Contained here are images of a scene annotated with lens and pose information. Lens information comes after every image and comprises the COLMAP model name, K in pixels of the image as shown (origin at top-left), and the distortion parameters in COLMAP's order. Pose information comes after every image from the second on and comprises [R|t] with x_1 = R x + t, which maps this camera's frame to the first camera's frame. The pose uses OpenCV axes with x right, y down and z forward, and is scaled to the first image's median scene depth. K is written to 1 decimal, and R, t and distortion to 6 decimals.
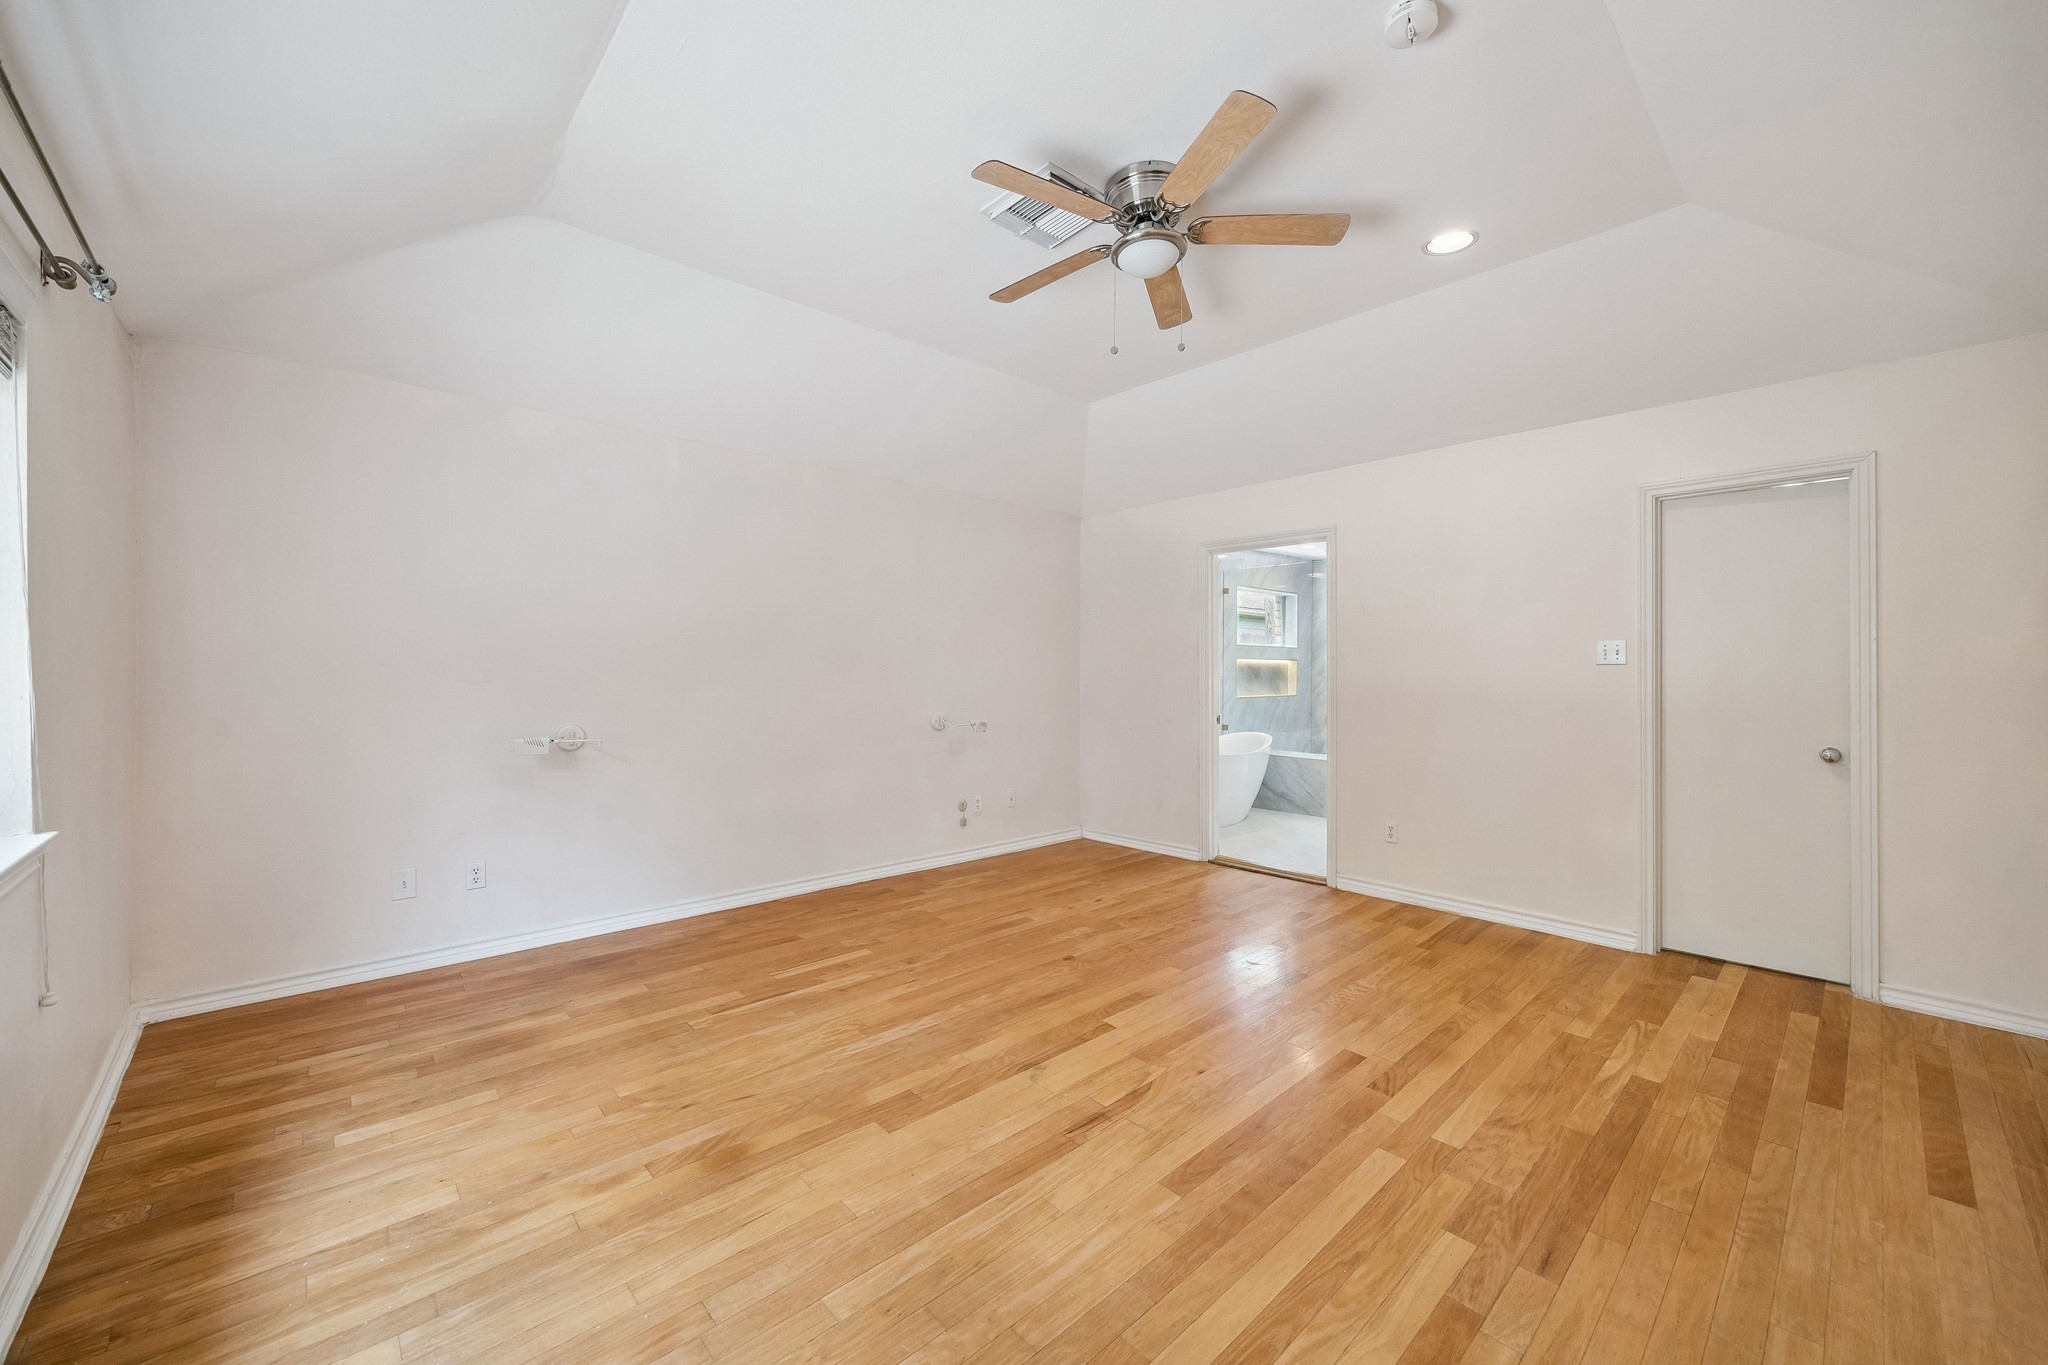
lens RADIAL K [[784.8, 0, 1022.7], [0, 784.8, 675.3], [0, 0, 1]] dist [0.000024, 0.000204]
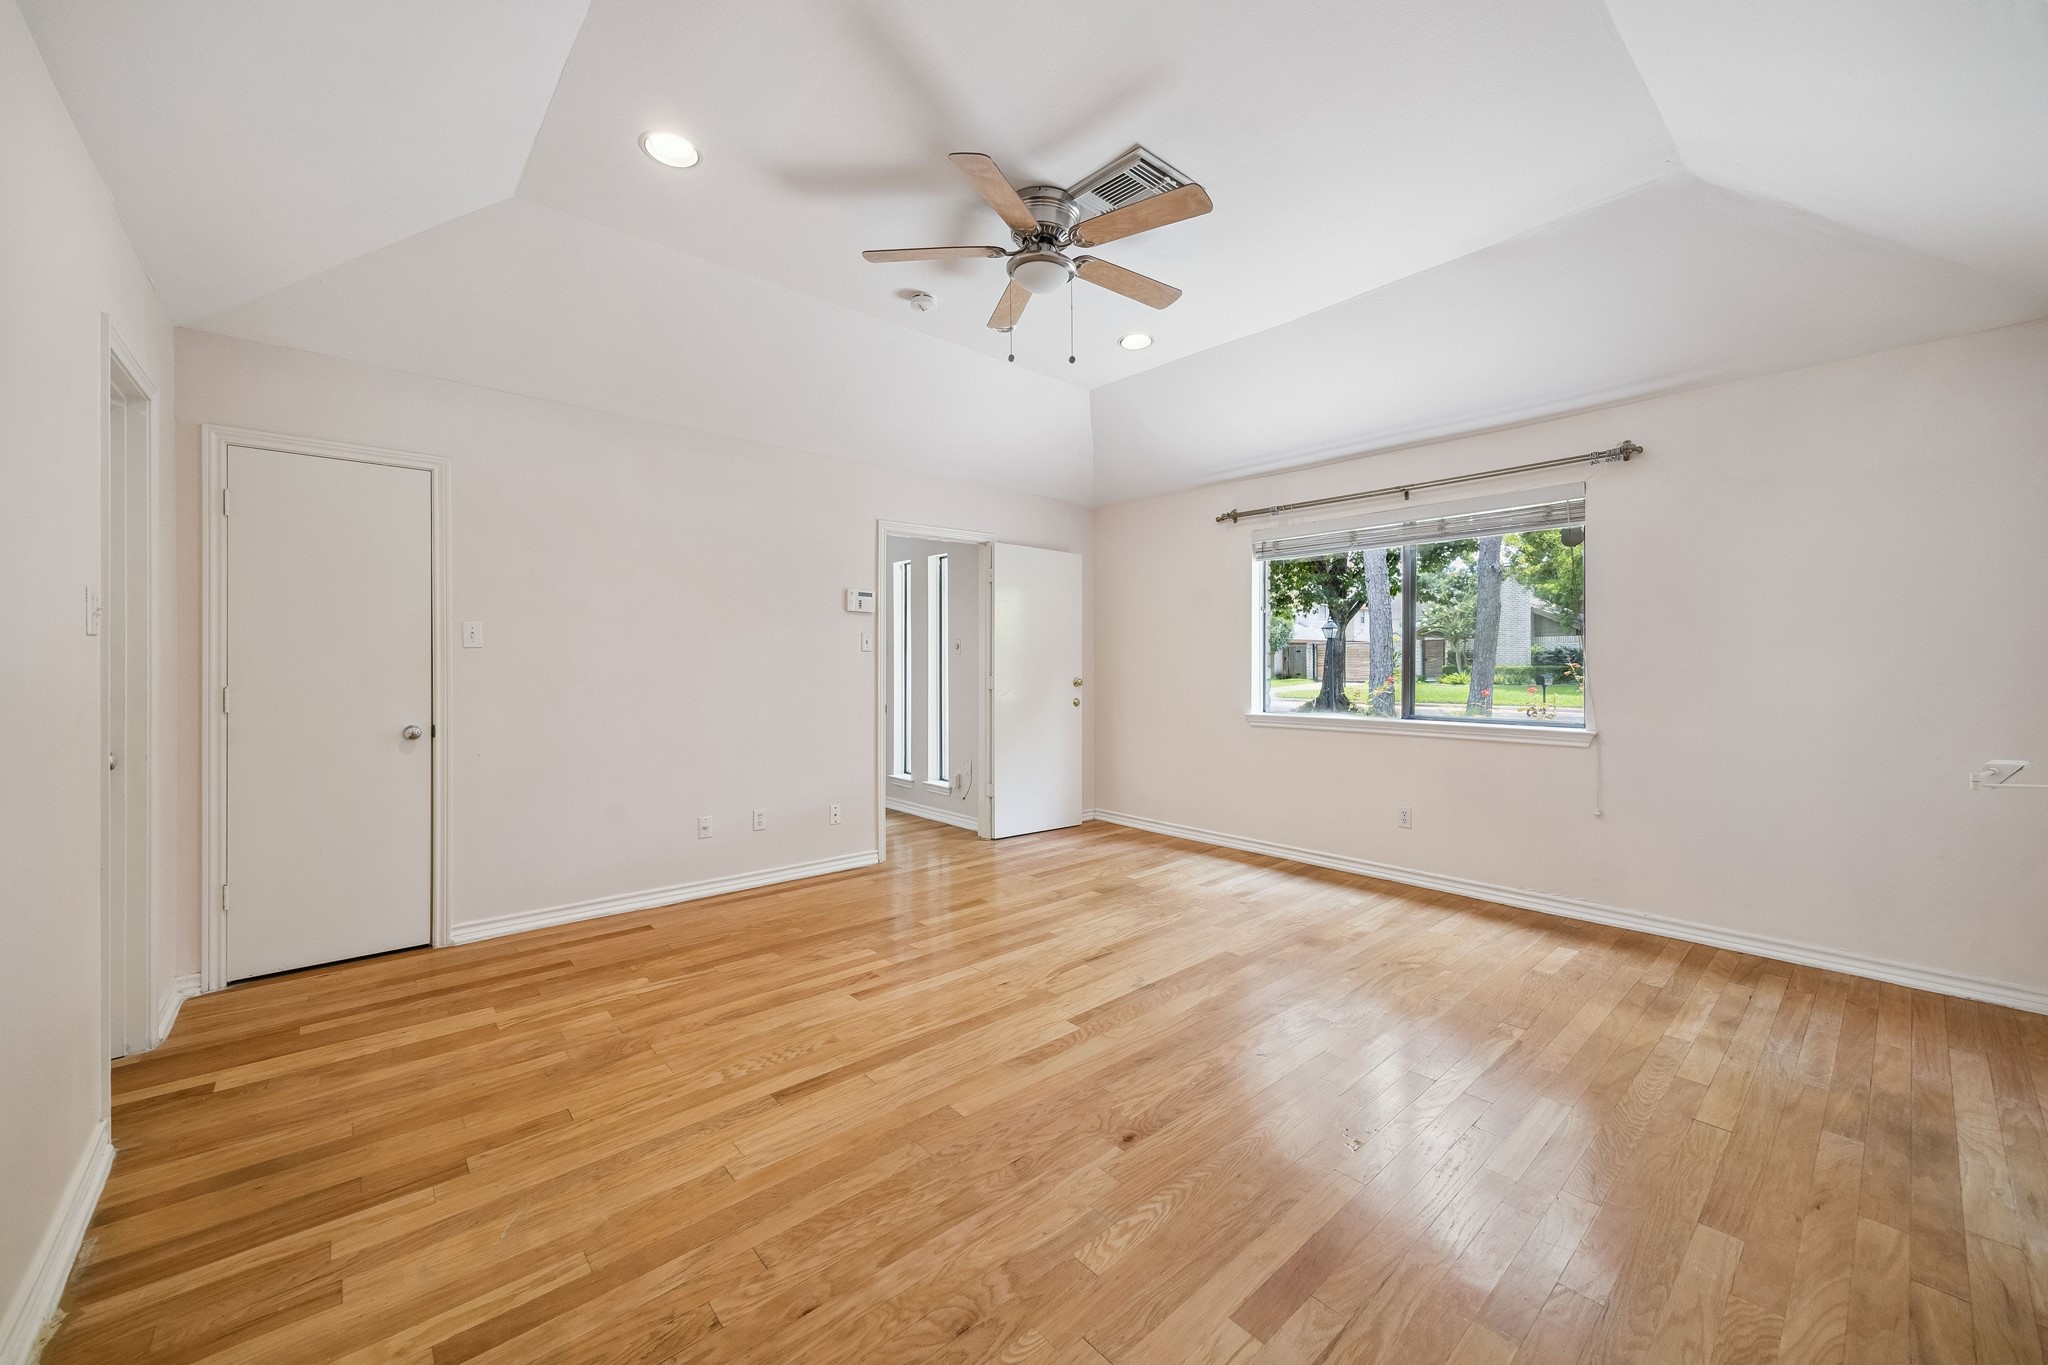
lens RADIAL K [[784.8, 0, 1024.5], [0, 784.8, 667.6], [0, 0, 1]] dist [0.000024, 0.000204]
pose [[-0.999770, -0.002327, 0.021306, 0.171707], [-0.002021, 0.999895, 0.014381, -0.000871], [-0.021337, 0.014335, -0.999670, 2.221479]]
